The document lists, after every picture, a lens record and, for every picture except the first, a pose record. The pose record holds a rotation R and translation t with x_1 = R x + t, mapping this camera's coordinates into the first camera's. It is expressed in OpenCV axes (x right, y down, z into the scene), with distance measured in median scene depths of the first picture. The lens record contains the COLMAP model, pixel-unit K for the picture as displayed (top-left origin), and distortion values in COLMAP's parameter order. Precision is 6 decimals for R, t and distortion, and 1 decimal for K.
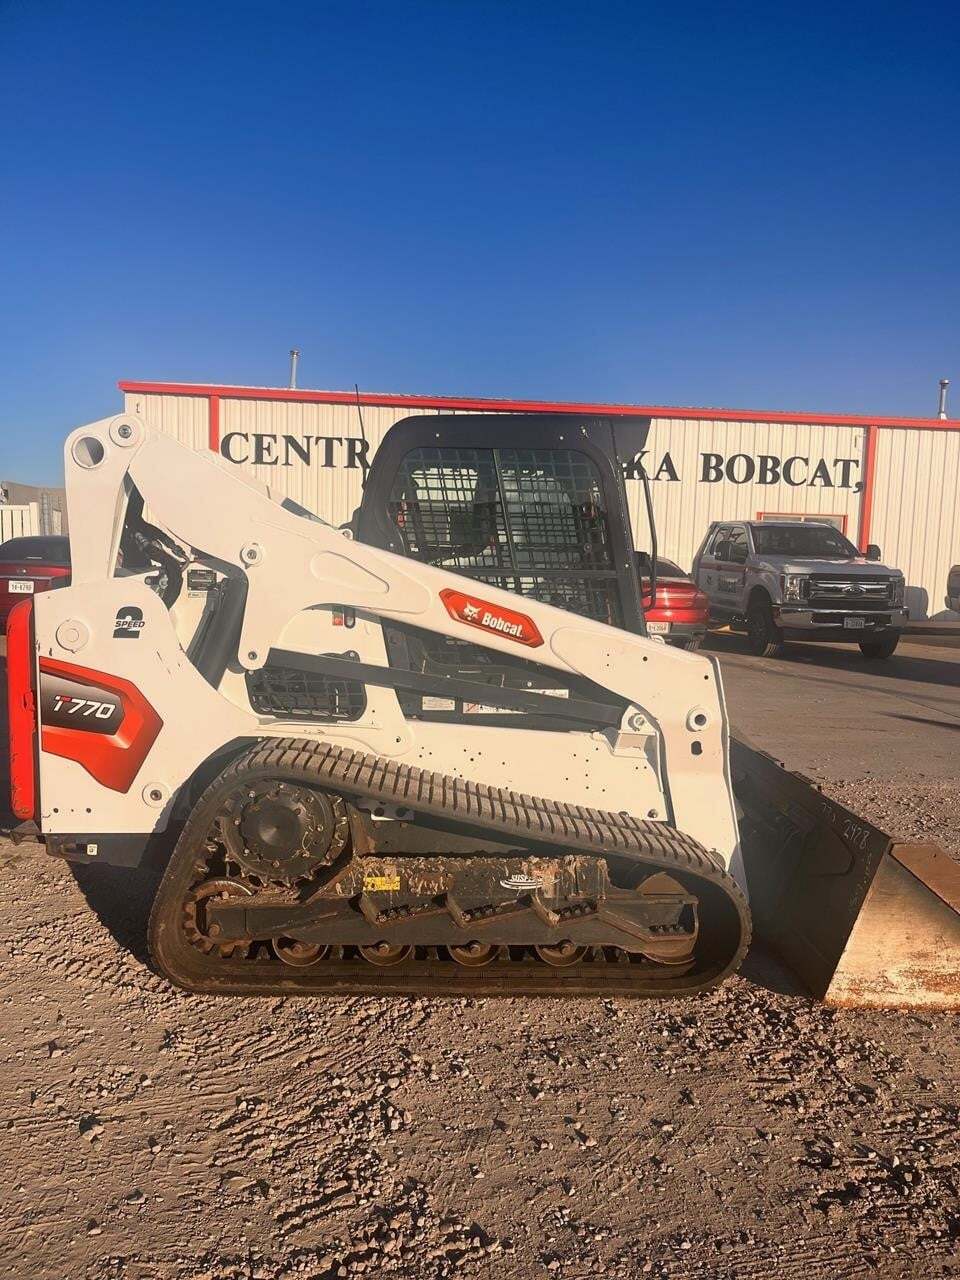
lens RADIAL K [[1007.9, 0, 480.0], [0, 1007.9, 640.0], [0, 0, 1]] dist [0.002615, -0.000339]
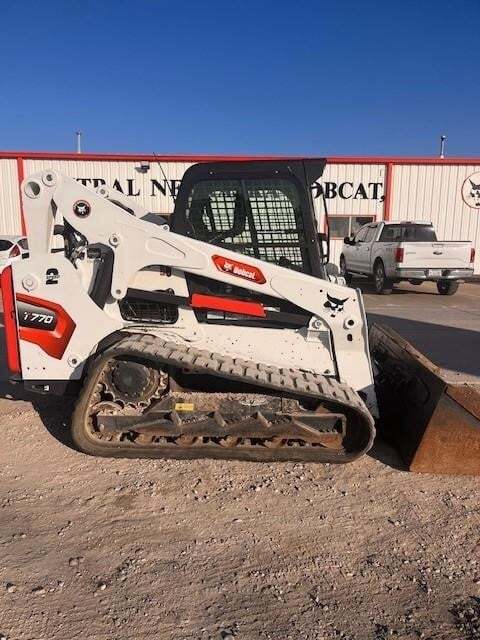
lens RADIAL K [[503.9, 0, 240.0], [0, 503.9, 320.0], [0, 0, 1]] dist [0.002615, -0.000339]
pose [[0.995879, -0.002787, -0.090654, 0.100434], [0.010134, 0.996688, 0.080684, -0.006037], [0.090129, -0.081270, 0.992609, 0.036492]]
